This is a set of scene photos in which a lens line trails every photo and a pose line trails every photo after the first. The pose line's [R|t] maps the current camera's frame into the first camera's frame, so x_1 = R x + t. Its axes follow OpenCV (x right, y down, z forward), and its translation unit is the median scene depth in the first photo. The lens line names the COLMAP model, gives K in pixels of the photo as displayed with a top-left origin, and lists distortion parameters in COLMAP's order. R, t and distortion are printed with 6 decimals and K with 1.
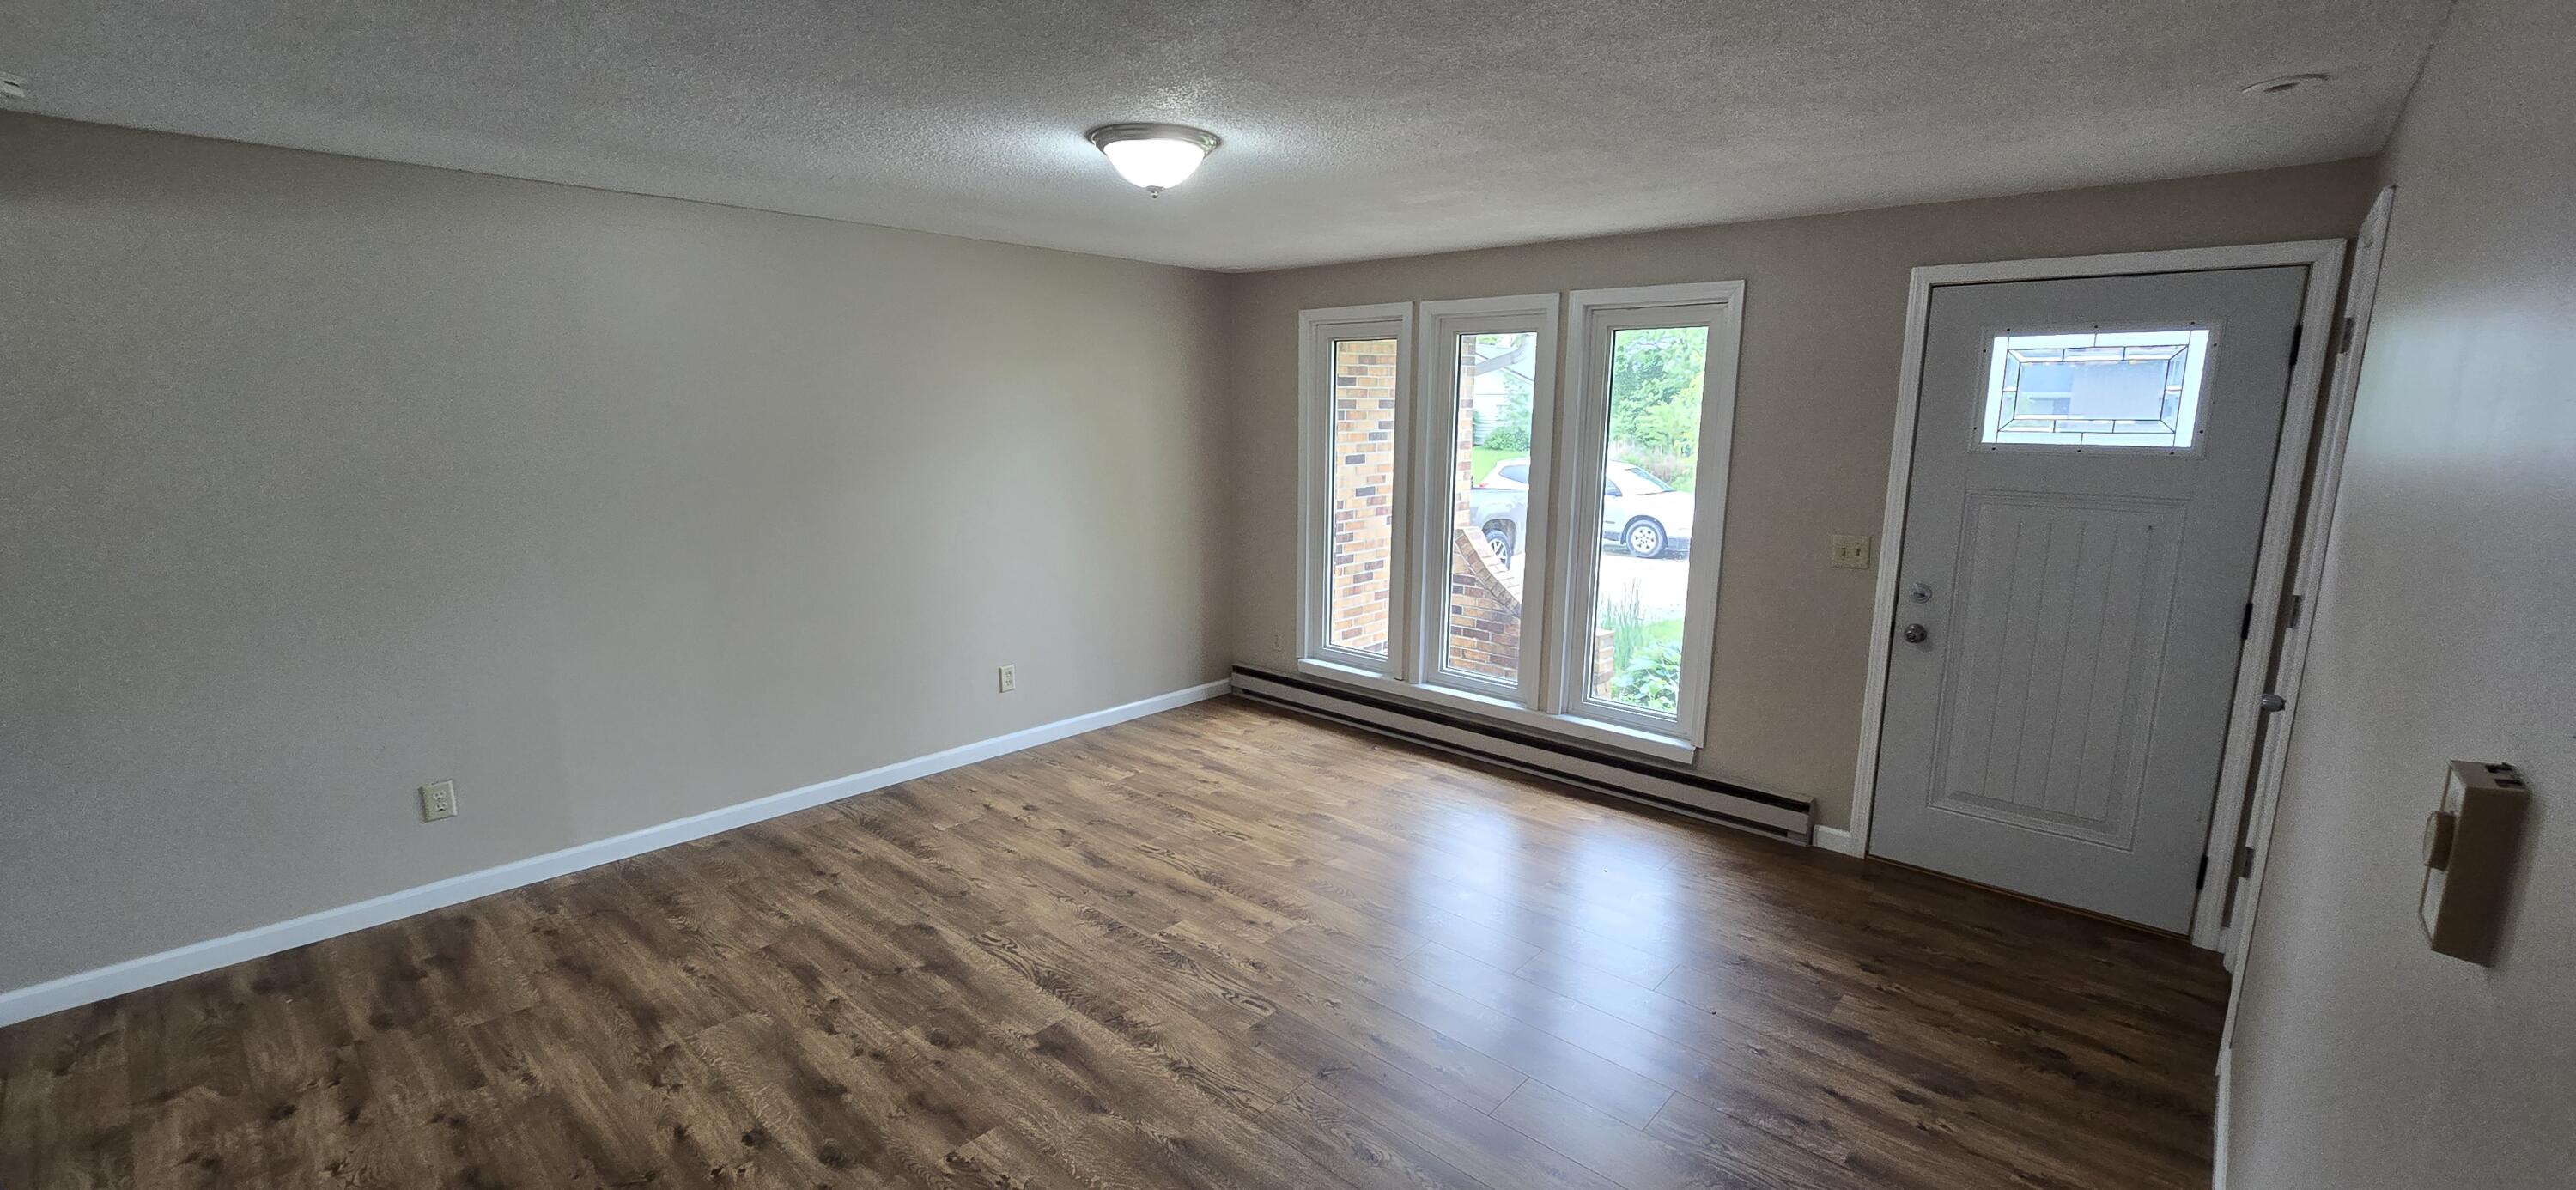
lens RADIAL K [[1045.5, 0, 1281.6], [0, 1045.5, 604.2], [0, 0, 1]] dist [-0.000164, 0.000145]
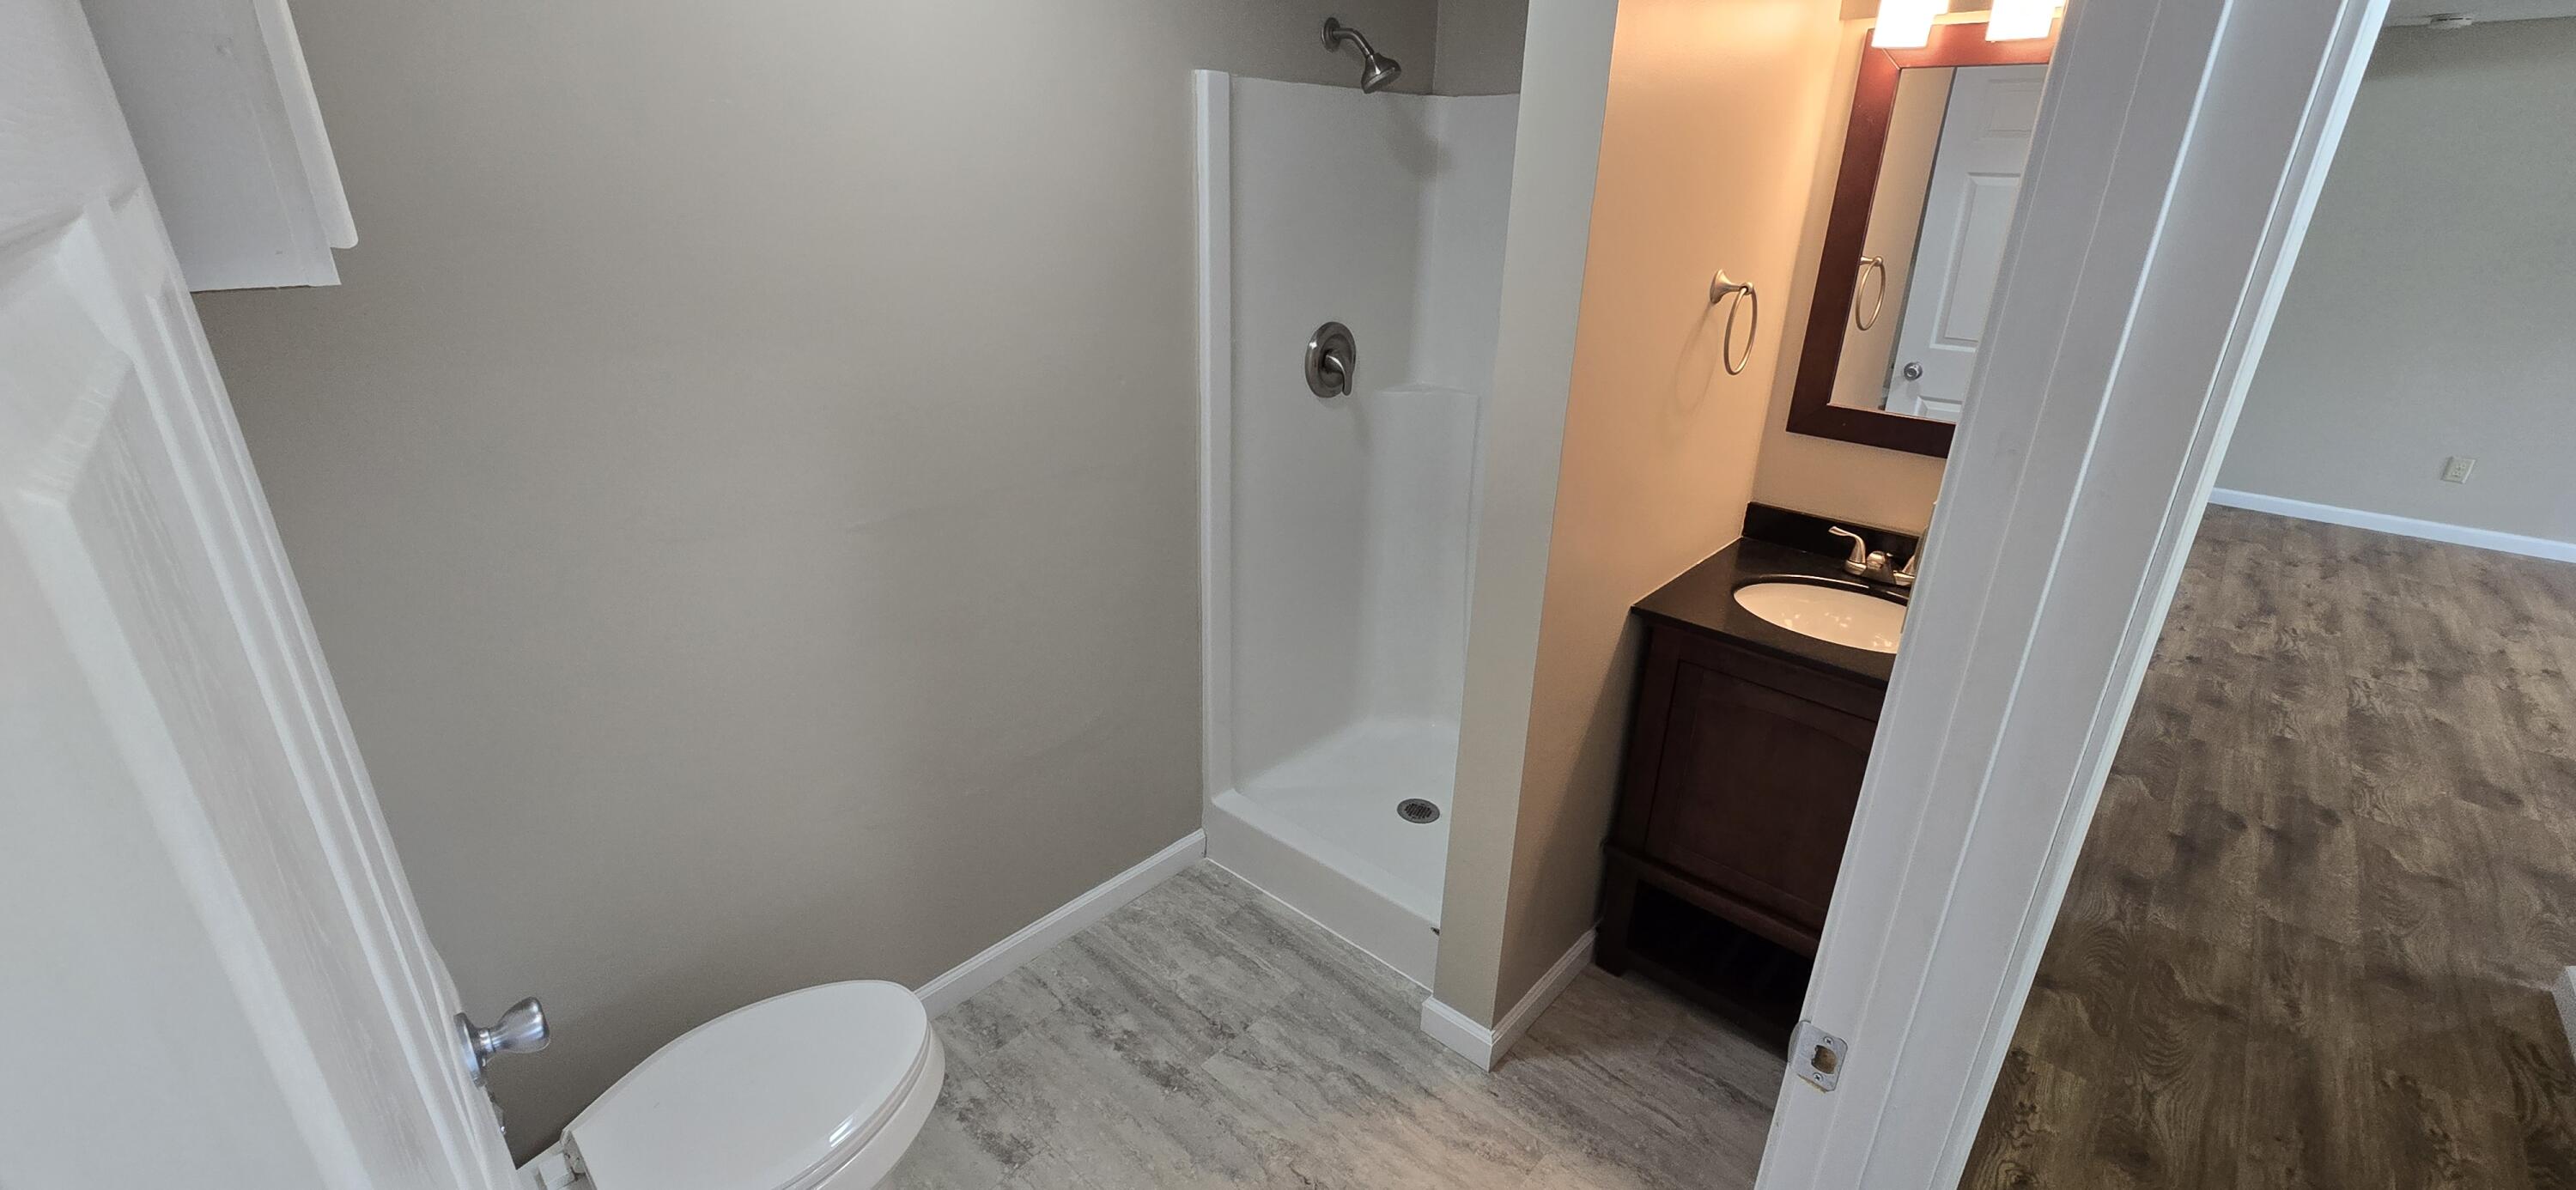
lens RADIAL K [[1045.5, 0, 1251.1], [0, 1045.5, 603.1], [0, 0, 1]] dist [-0.000164, 0.000145]
pose [[-0.014313, 0.369197, -0.929241, 0.744769], [-0.186946, 0.911961, 0.365210, 0.146595], [0.982266, 0.178946, 0.055967, -0.819527]]
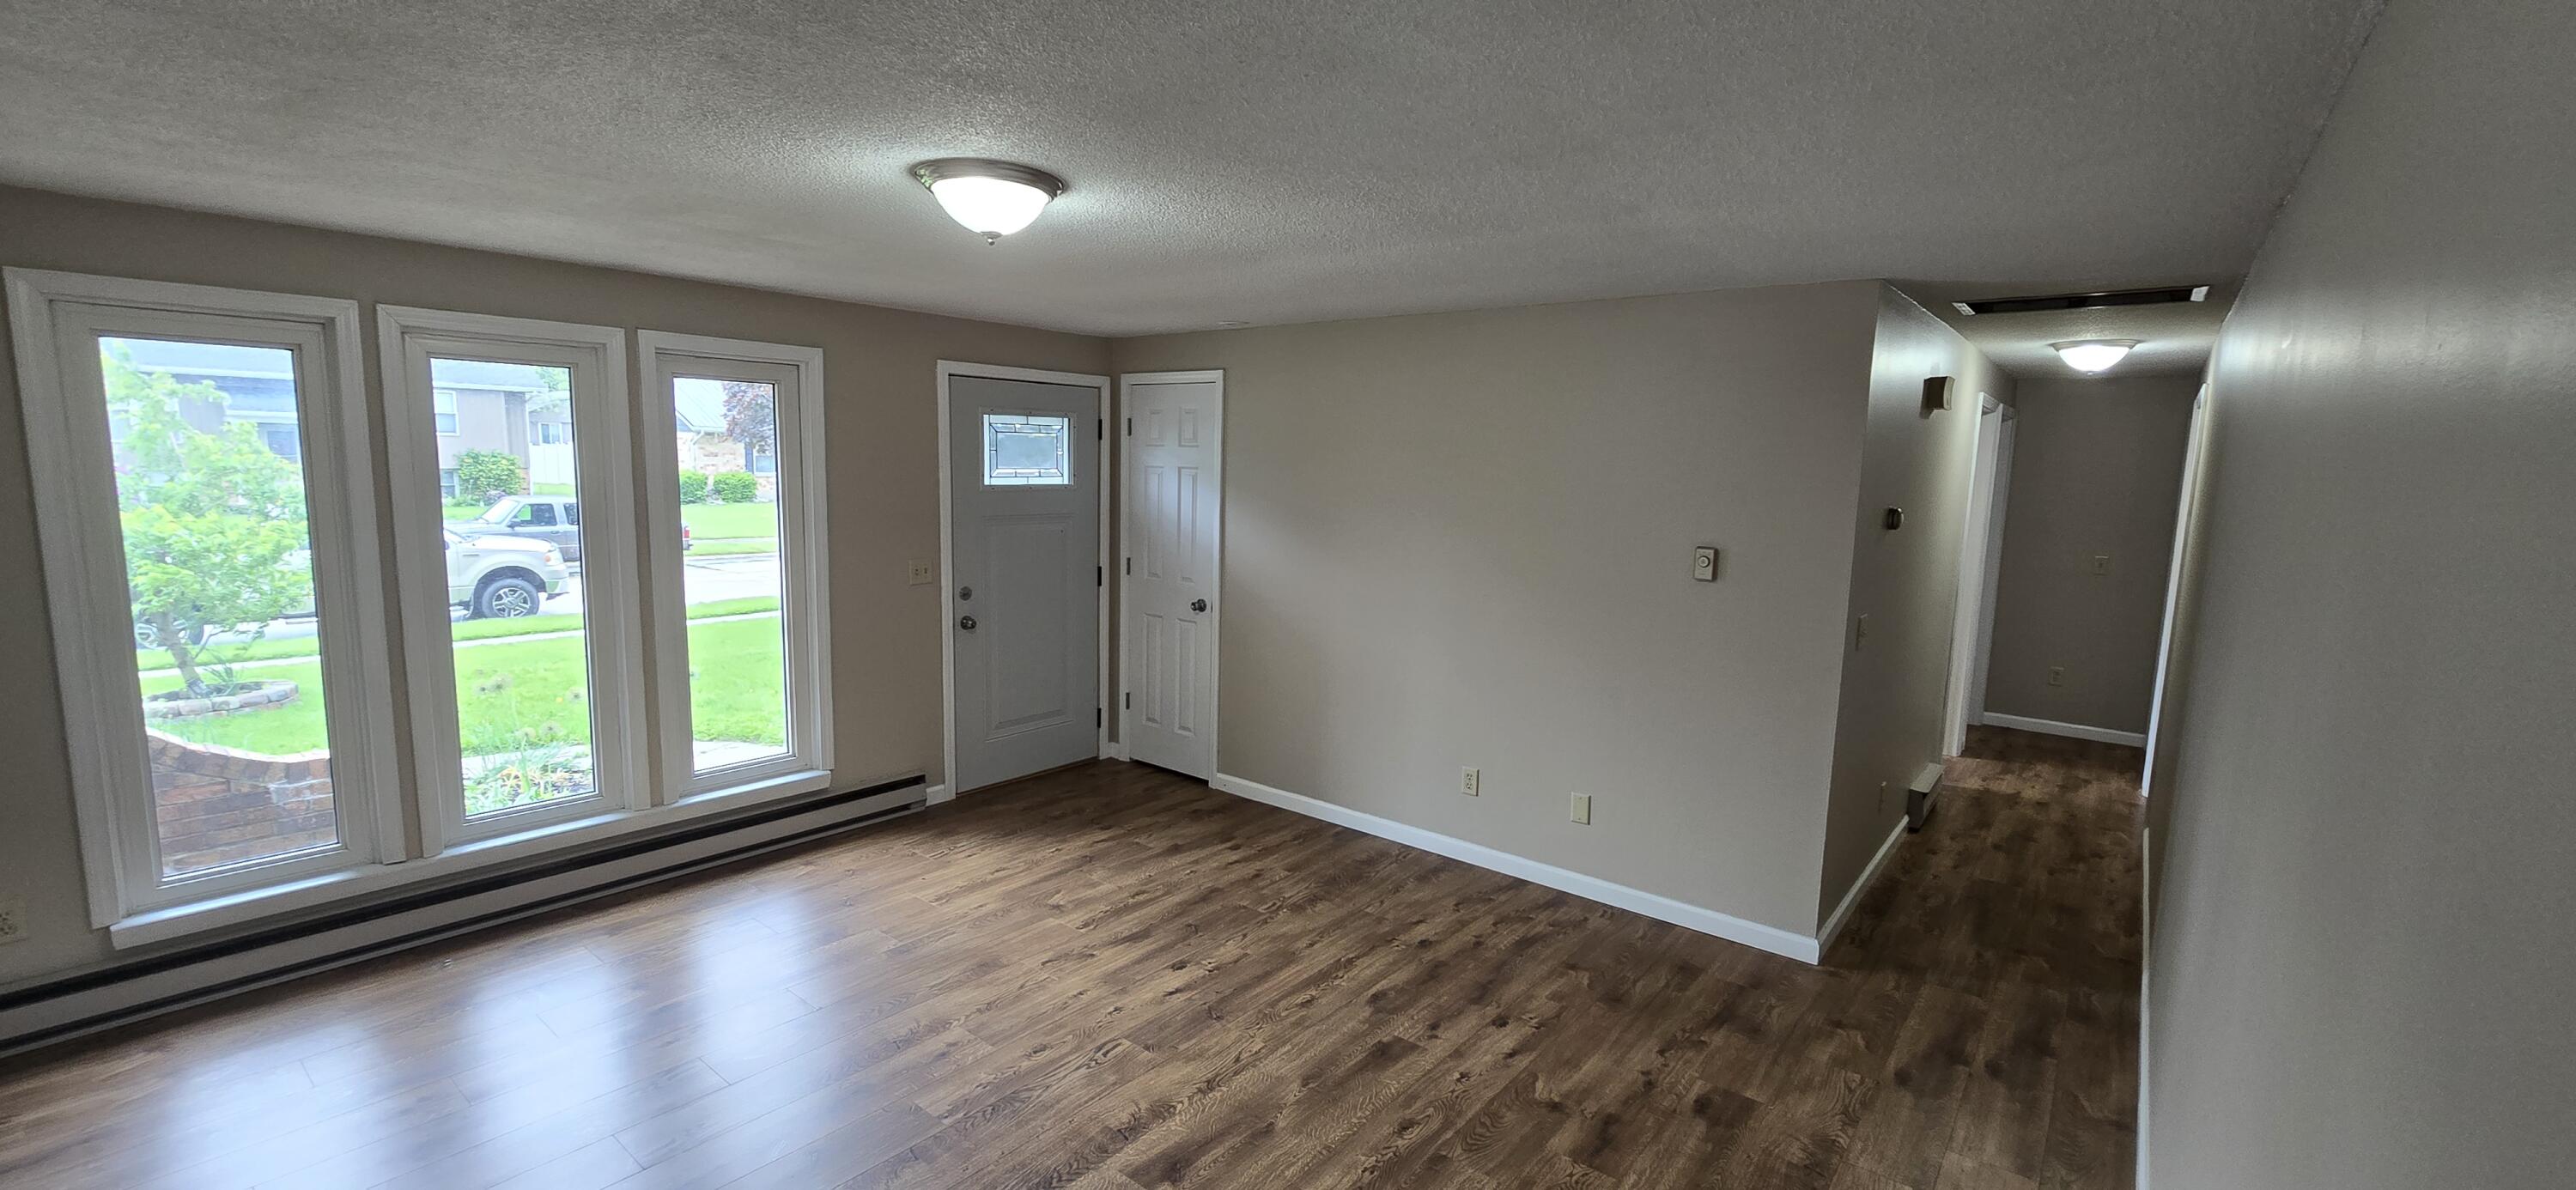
lens RADIAL K [[1045.5, 0, 1276.6], [0, 1045.5, 597.1], [0, 0, 1]] dist [-0.000164, 0.000145]
pose [[-0.045546, -0.139270, 0.989206, -0.906388], [0.162449, 0.976021, 0.144893, -0.161836], [-0.985665, 0.167295, -0.021829, 0.716155]]
